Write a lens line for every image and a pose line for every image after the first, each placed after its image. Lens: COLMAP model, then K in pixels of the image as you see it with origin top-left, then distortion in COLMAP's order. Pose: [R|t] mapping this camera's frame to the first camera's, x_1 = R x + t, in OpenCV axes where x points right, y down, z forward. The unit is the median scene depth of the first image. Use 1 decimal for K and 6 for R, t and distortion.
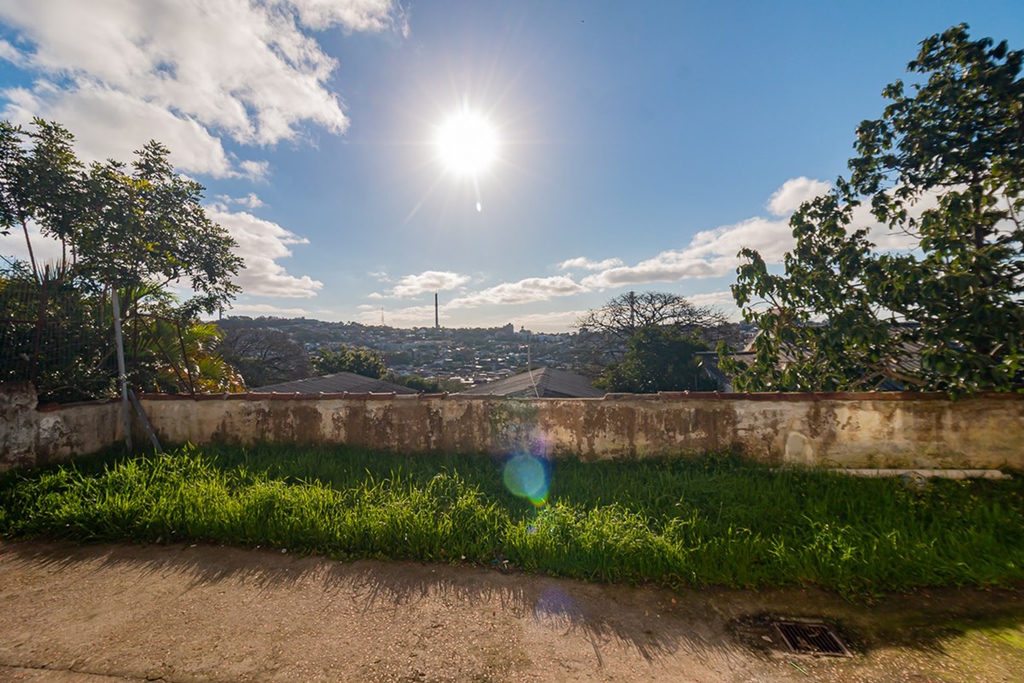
lens RADIAL K [[470.8, 0, 510.3], [0, 470.8, 338.5], [0, 0, 1]] dist [0.014530, -0.001230]
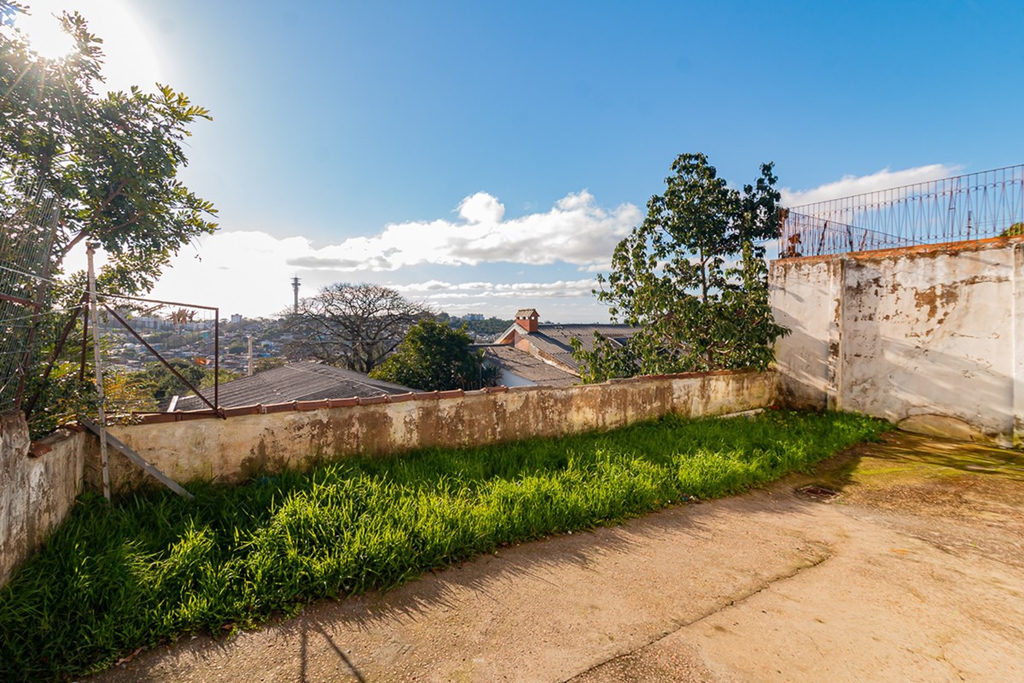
lens RADIAL K [[473.3, 0, 512.0], [0, 473.3, 341.5], [0, 0, 1]] dist [0.014248, -0.000515]
pose [[0.762753, 0.001162, 0.646688, -0.836420], [-0.019702, 0.999576, 0.021443, -0.012276], [-0.646389, -0.029097, 0.762453, 0.163224]]
